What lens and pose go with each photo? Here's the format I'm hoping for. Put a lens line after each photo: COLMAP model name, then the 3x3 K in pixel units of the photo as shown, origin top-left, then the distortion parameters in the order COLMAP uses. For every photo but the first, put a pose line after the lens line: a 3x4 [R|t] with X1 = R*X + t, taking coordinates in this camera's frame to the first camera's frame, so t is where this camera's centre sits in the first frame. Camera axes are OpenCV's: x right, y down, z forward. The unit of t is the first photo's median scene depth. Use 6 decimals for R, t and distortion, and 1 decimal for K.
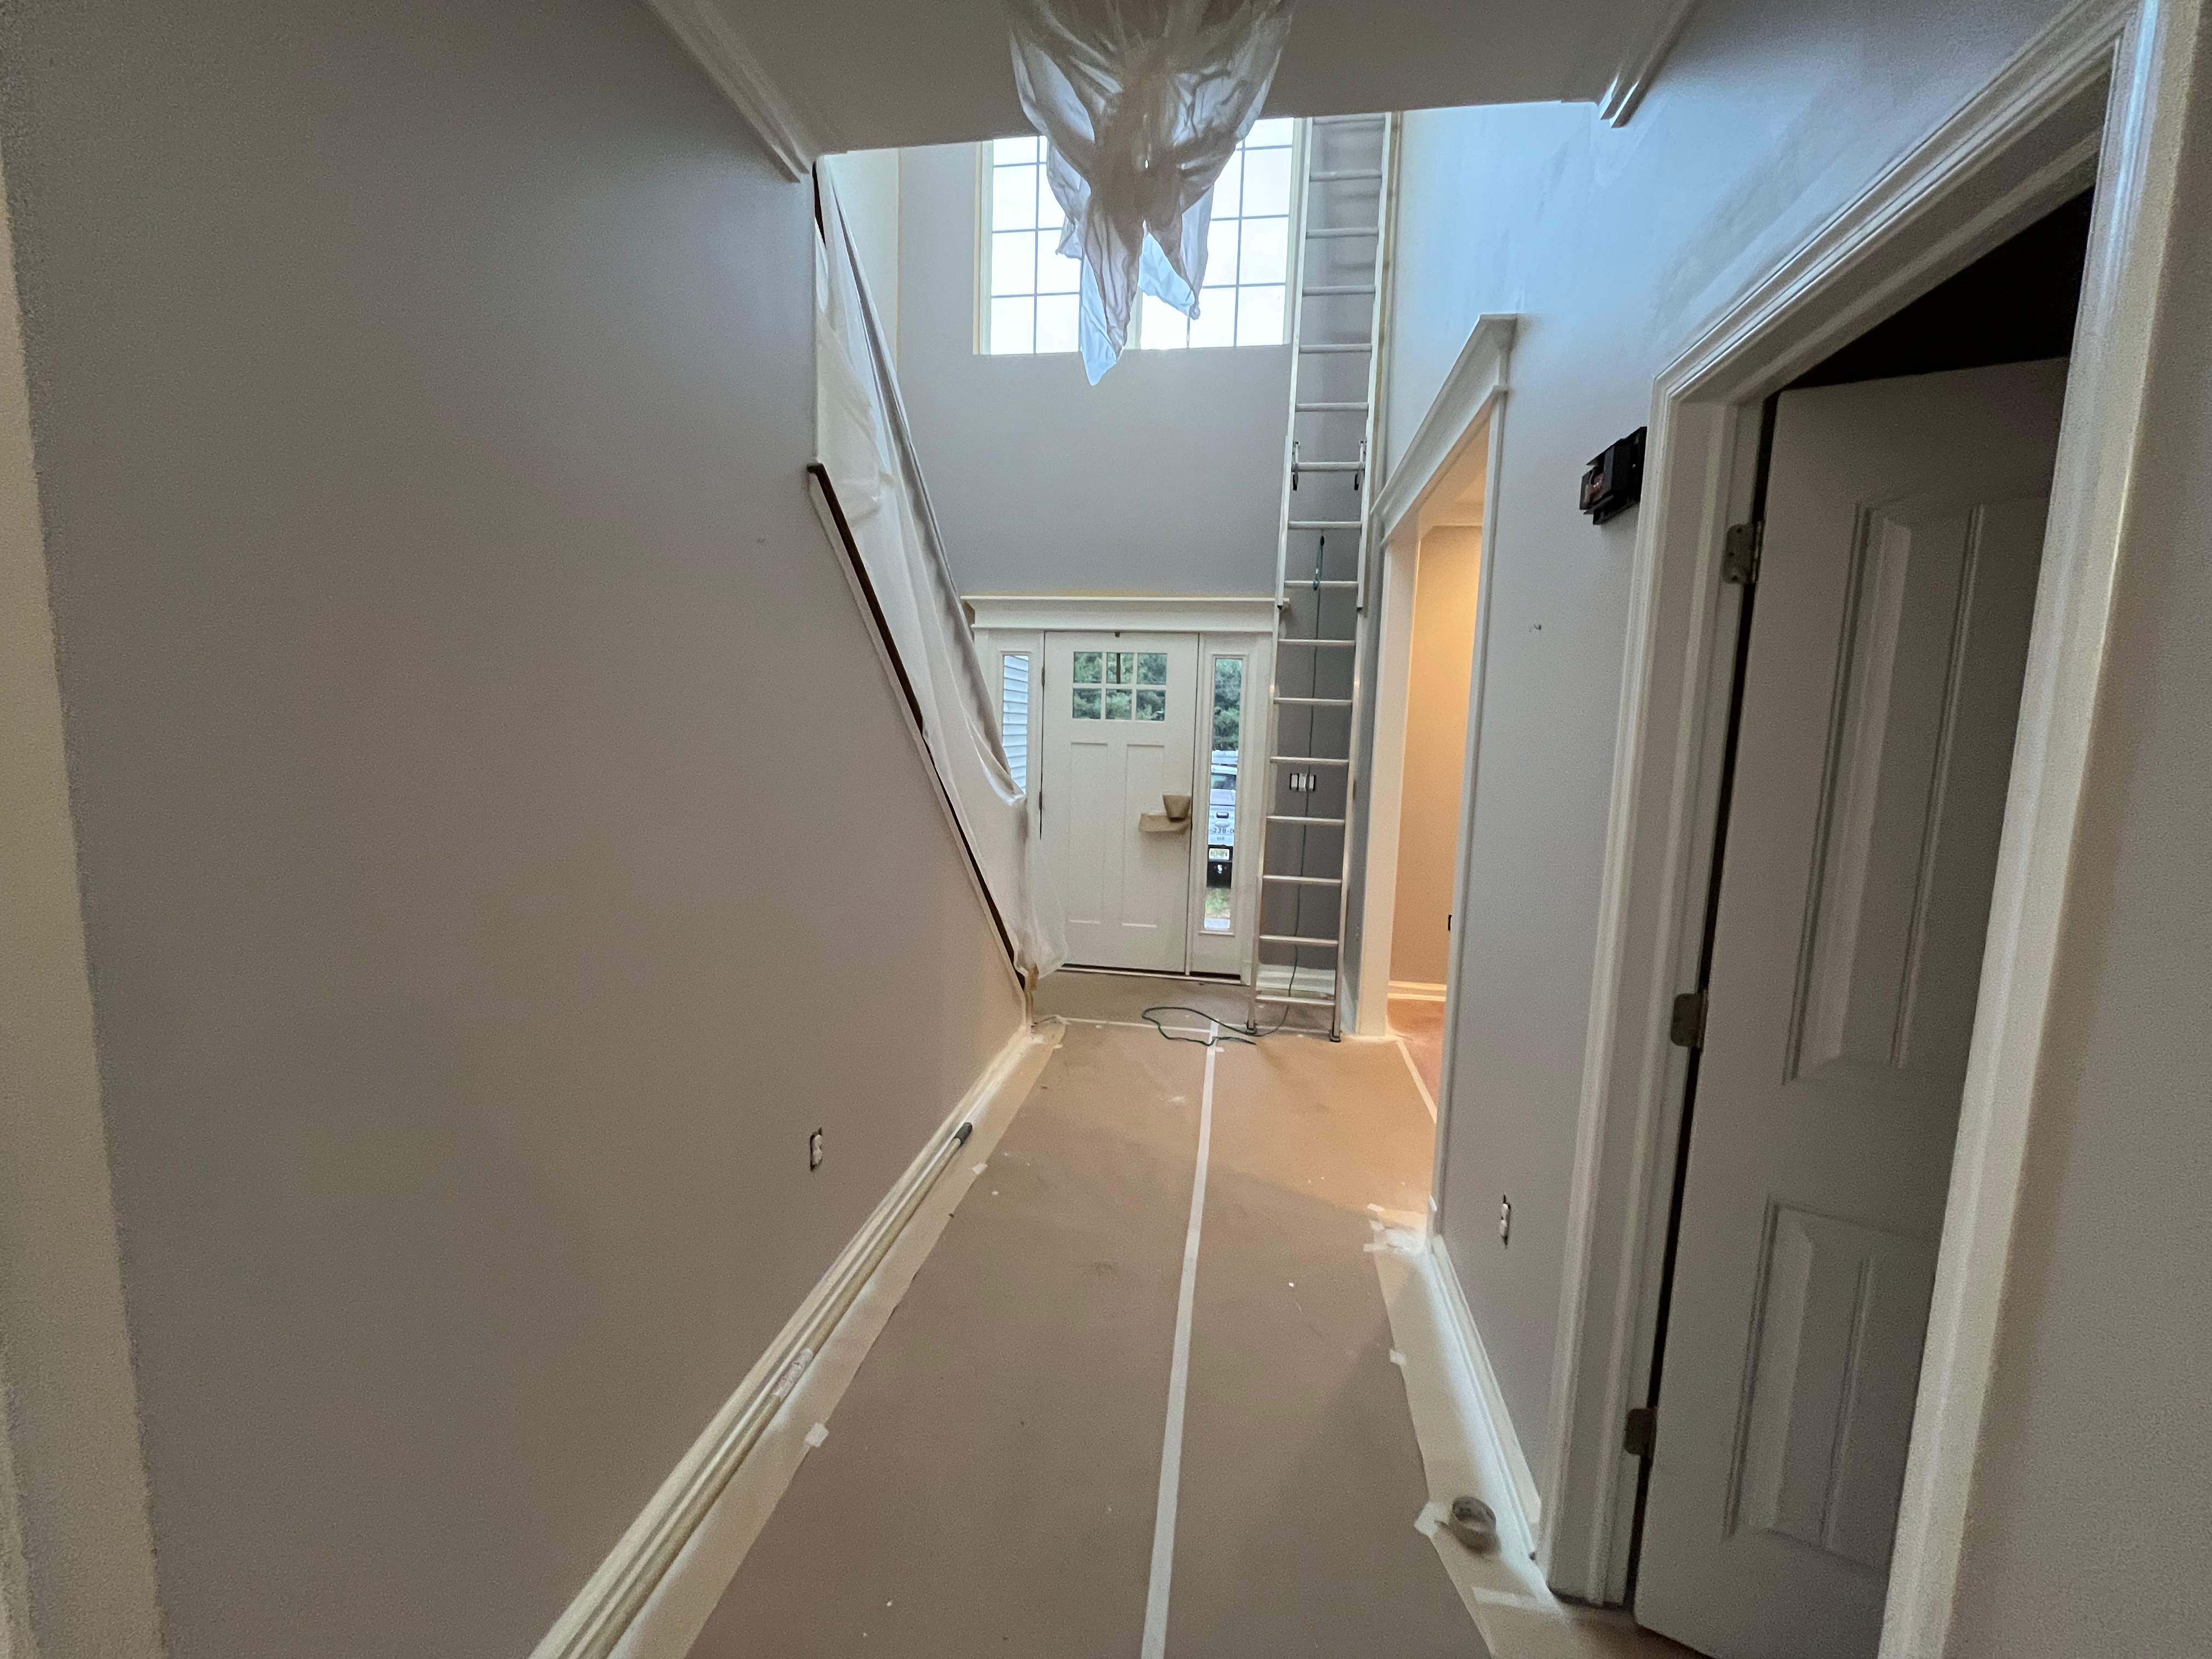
lens RADIAL K [[897.4, 0, 1106.8], [0, 897.4, 832.7], [0, 0, 1]] dist [-0.002281, -0.000655]
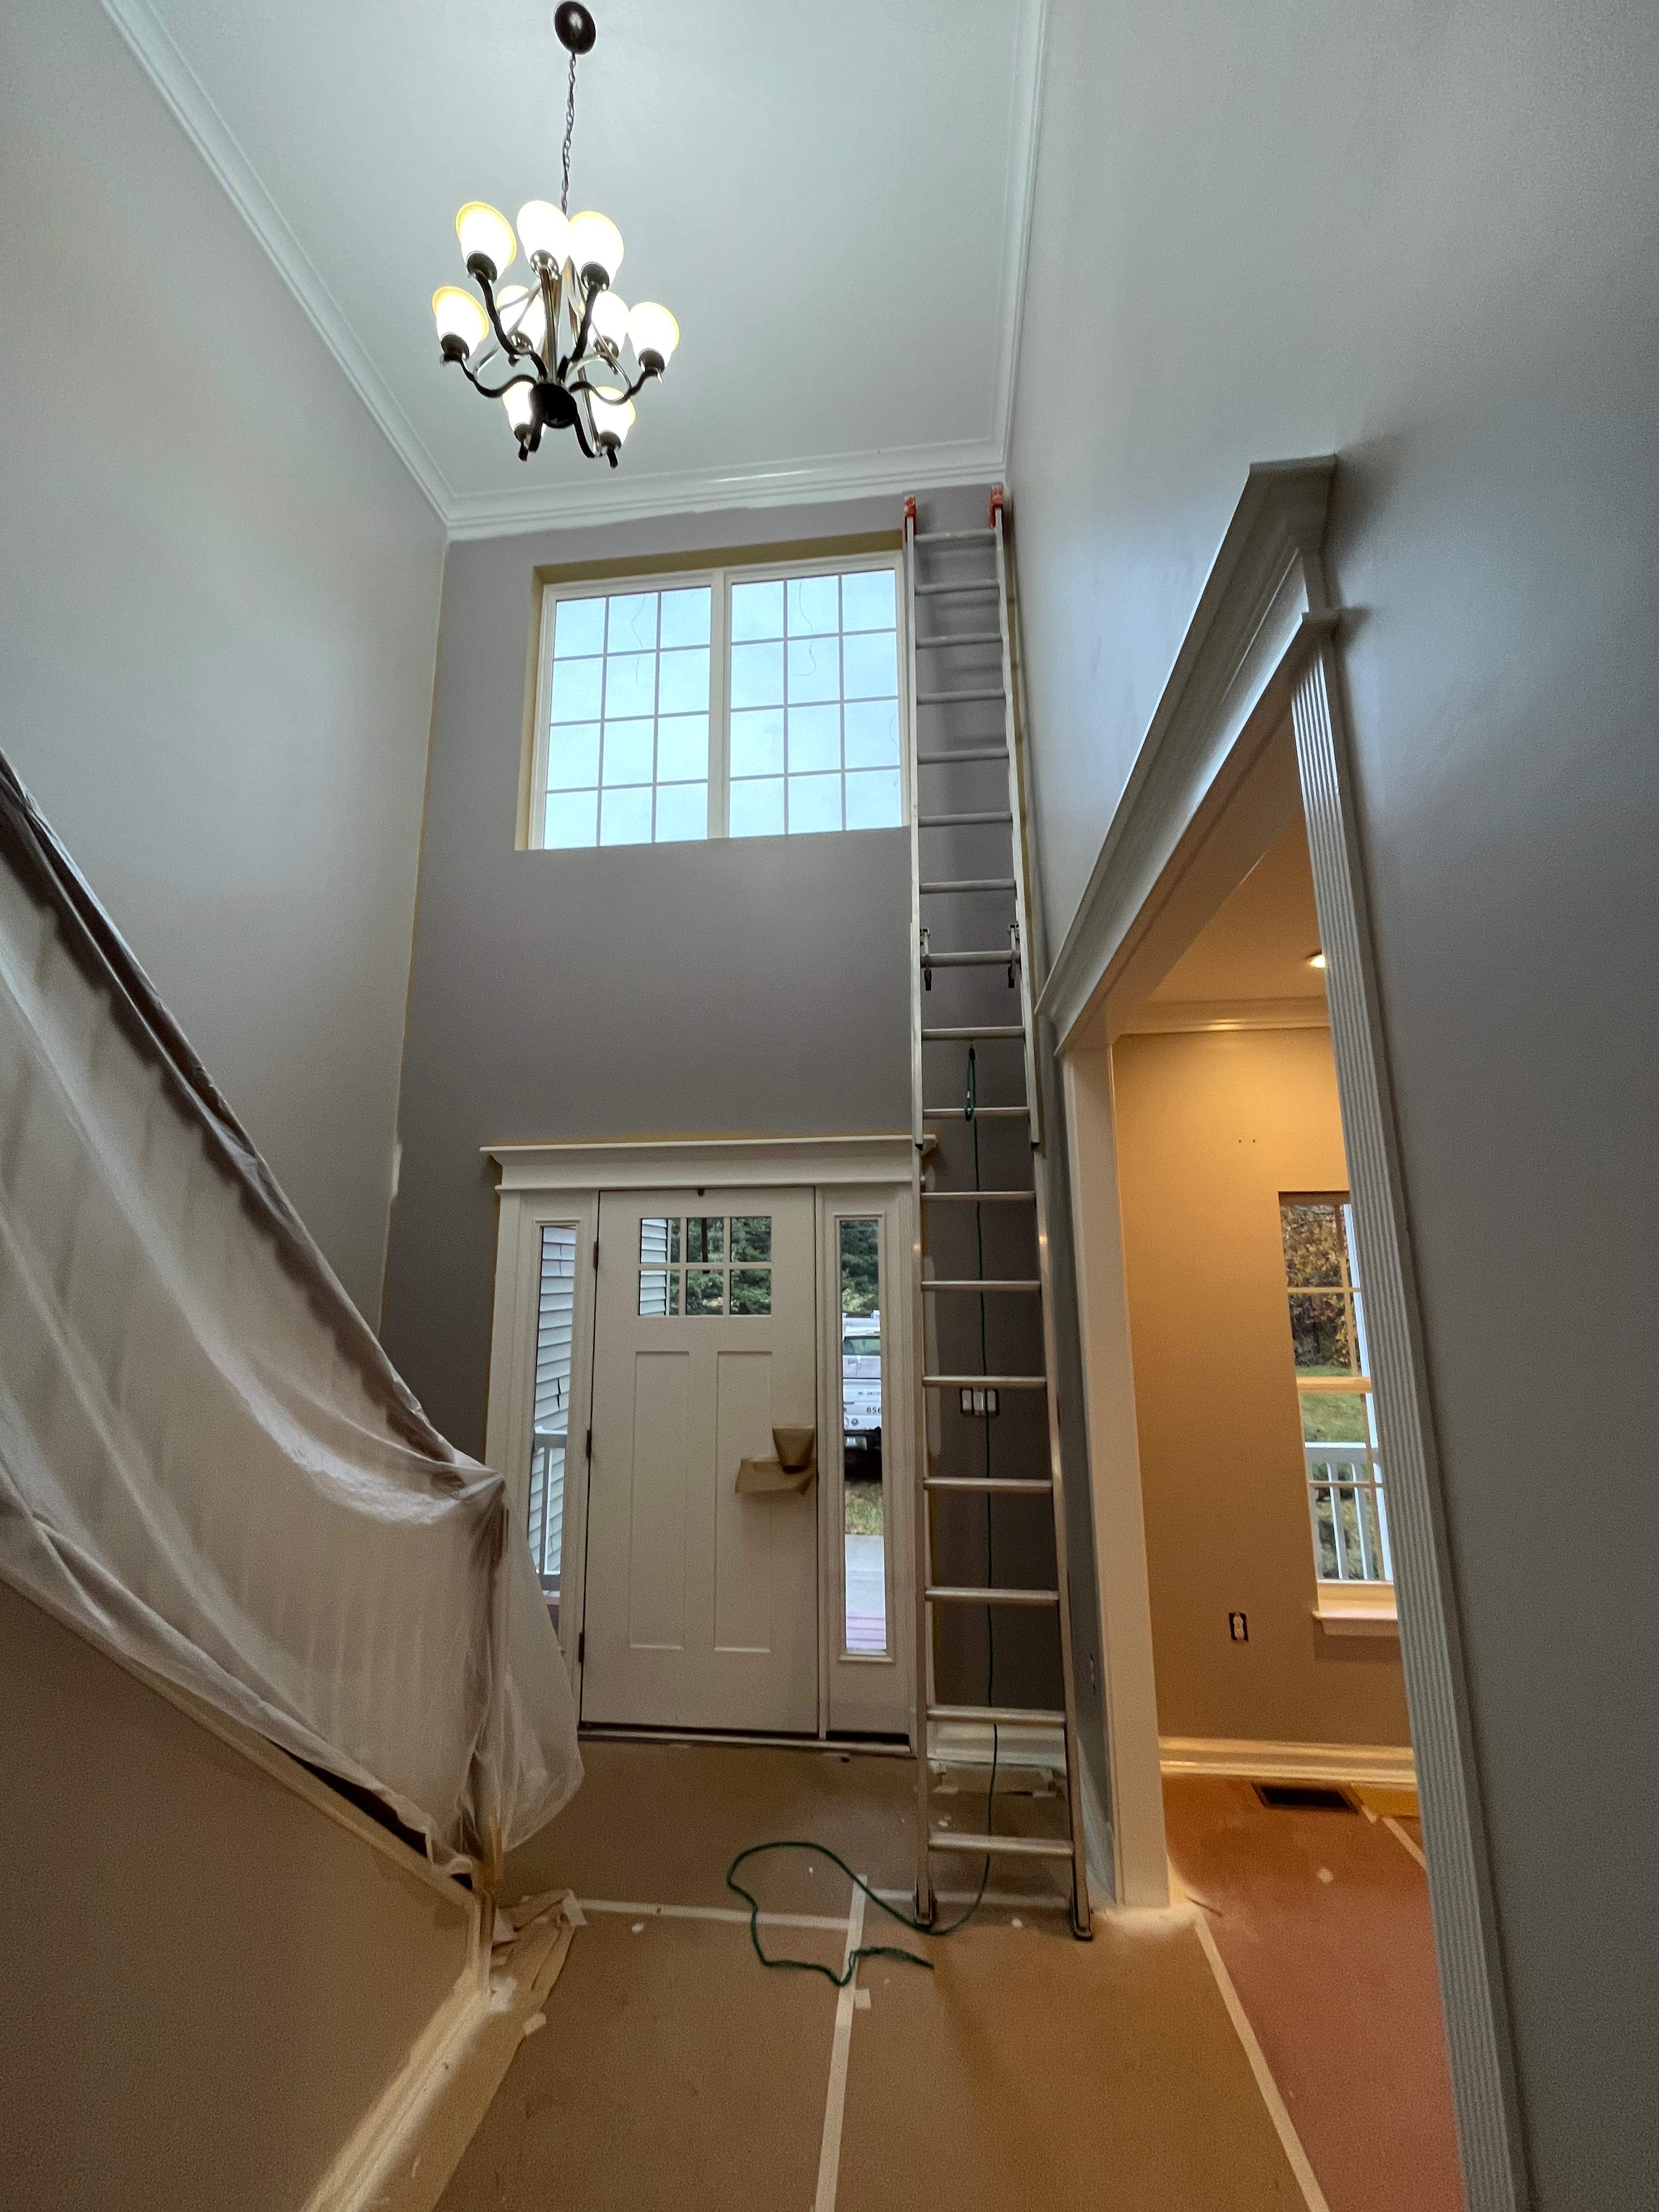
lens RADIAL K [[897.4, 0, 828.7], [0, 897.4, 1096.2], [0, 0, 1]] dist [-0.002281, -0.000655]
pose [[0.998284, -0.031399, 0.049435, 0.090812], [0.045031, 0.951231, -0.305174, -0.082111], [-0.037442, 0.306877, 0.951013, 0.338434]]
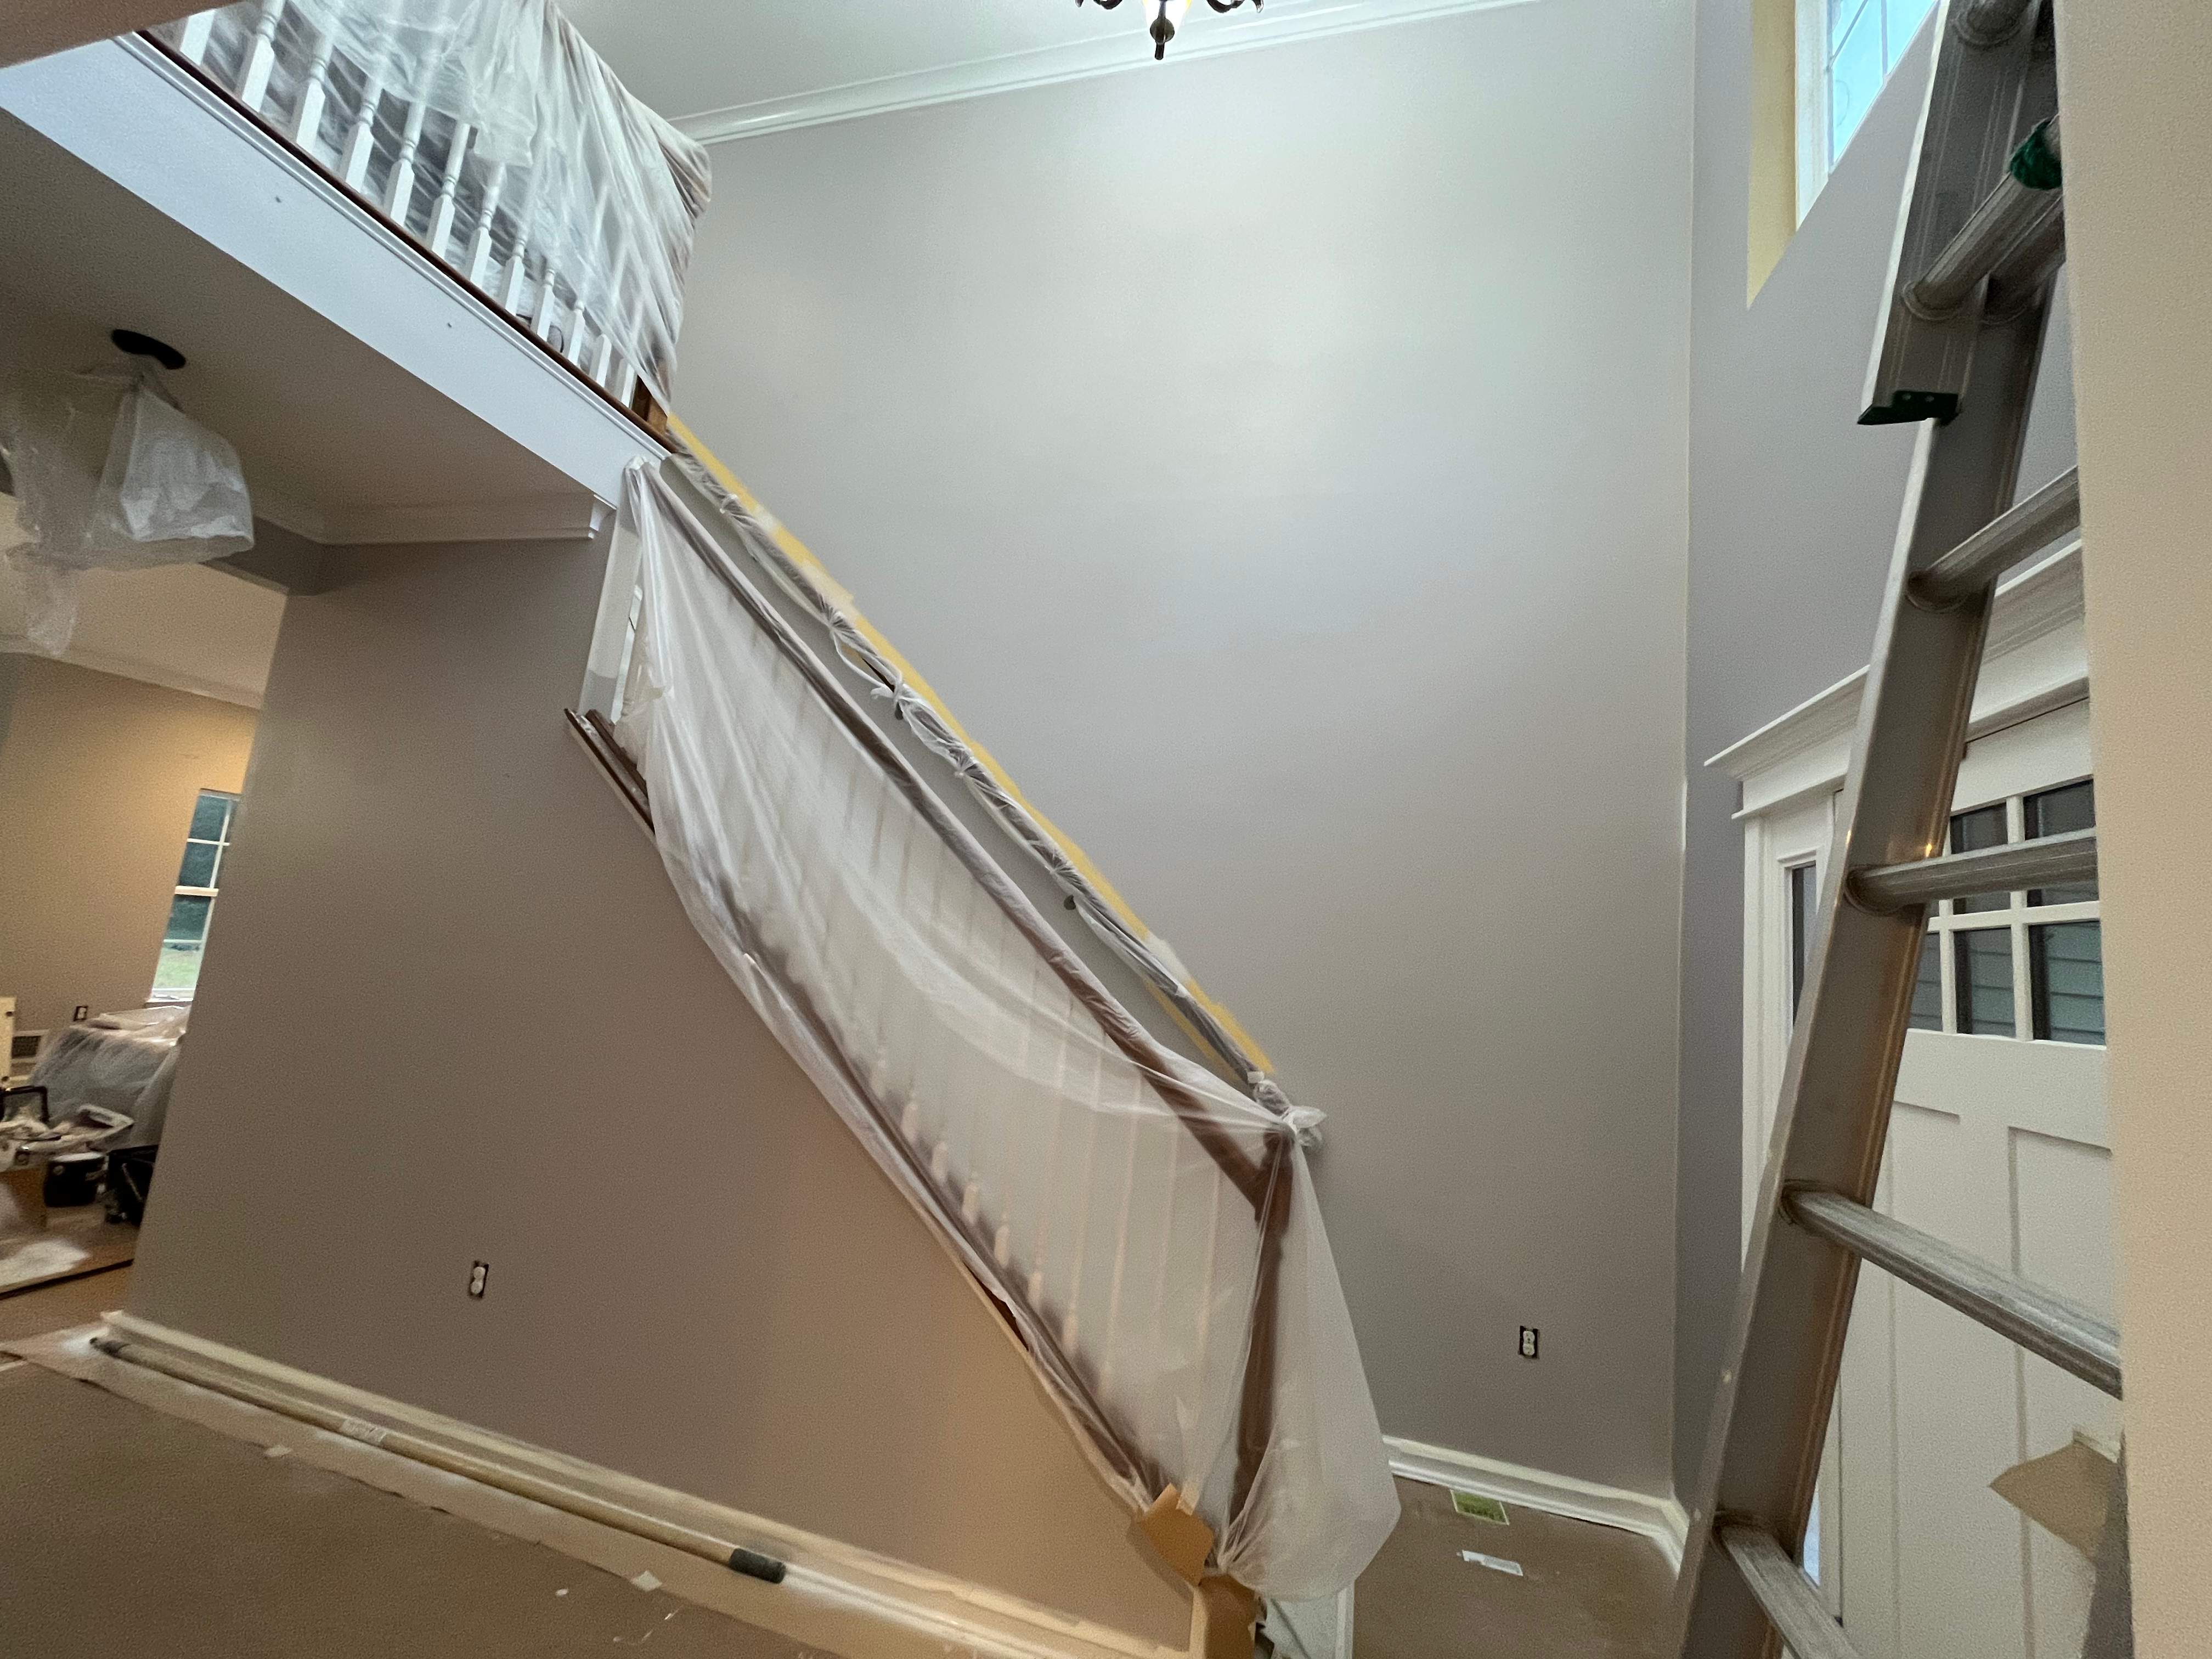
lens RADIAL K [[897.4, 0, 1106.8], [0, 897.4, 832.7], [0, 0, 1]] dist [-0.002281, -0.000655]
pose [[-0.102127, -0.171946, -0.979798, 0.383297], [-0.229253, 0.962504, -0.145015, -0.098172], [0.967994, 0.209812, -0.137716, 0.872447]]
